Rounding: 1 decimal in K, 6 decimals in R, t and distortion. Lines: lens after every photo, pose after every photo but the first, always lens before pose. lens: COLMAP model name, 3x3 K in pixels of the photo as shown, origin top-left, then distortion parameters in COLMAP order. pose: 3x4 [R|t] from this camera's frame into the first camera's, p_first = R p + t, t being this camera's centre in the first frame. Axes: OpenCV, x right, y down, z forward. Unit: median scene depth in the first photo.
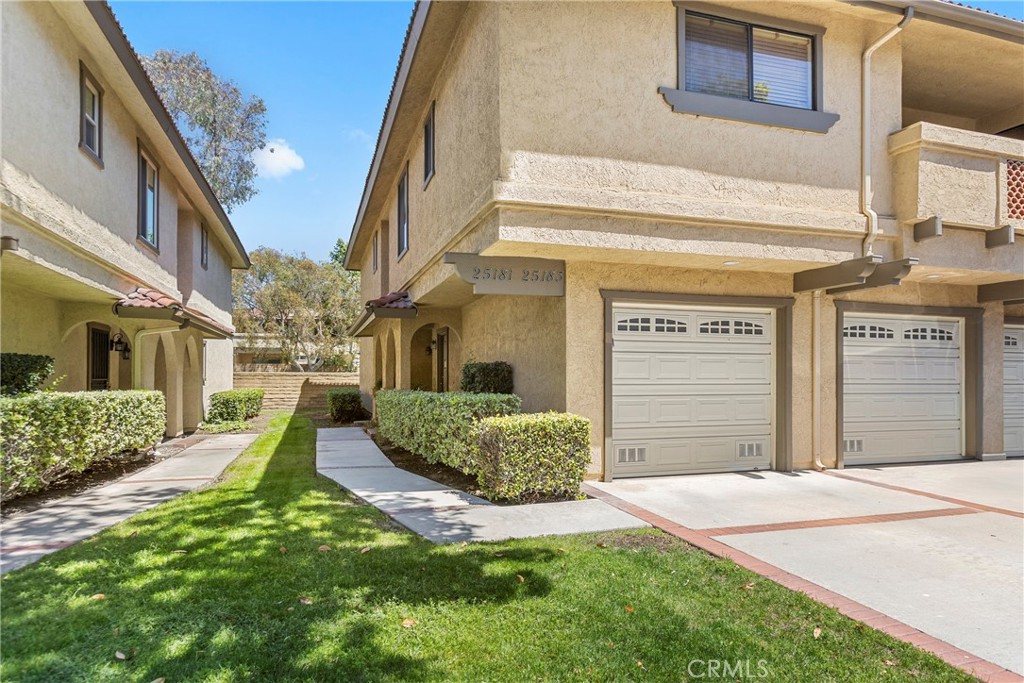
lens RADIAL K [[642.1, 0, 518.0], [0, 642.1, 373.7], [0, 0, 1]] dist [-0.010207, -0.006343]
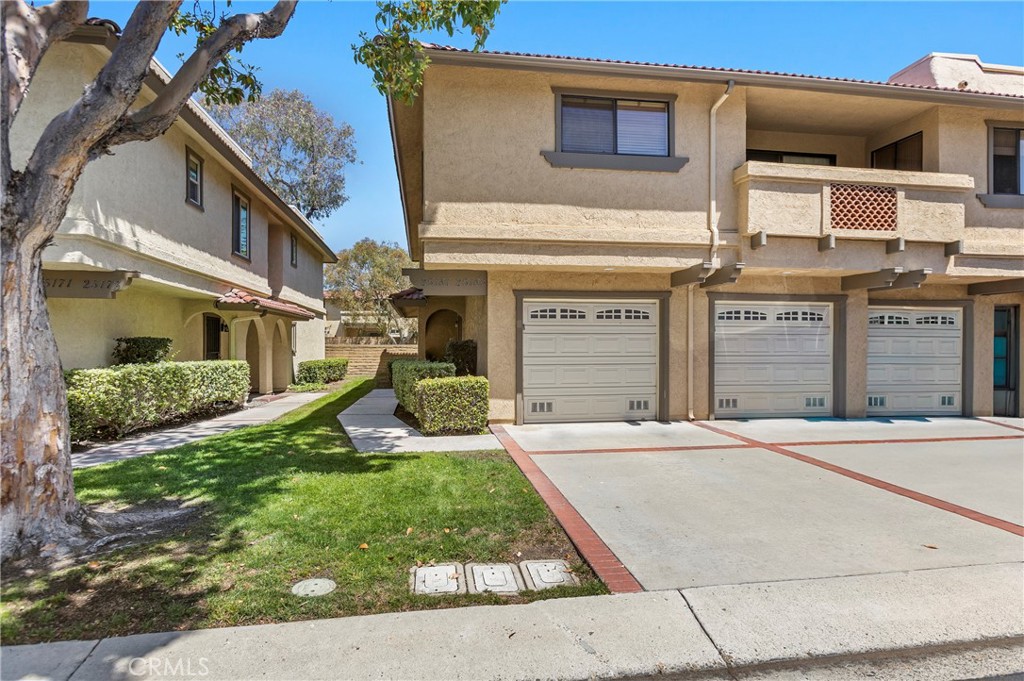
lens RADIAL K [[585.0, 0, 515.6], [0, 585.0, 347.5], [0, 0, 1]] dist [-0.030958, 0.001354]
pose [[0.989249, -0.003008, -0.146213, 0.301434], [0.004002, 0.999971, 0.006503, -0.011336], [0.146189, -0.007019, 0.989232, -0.264997]]
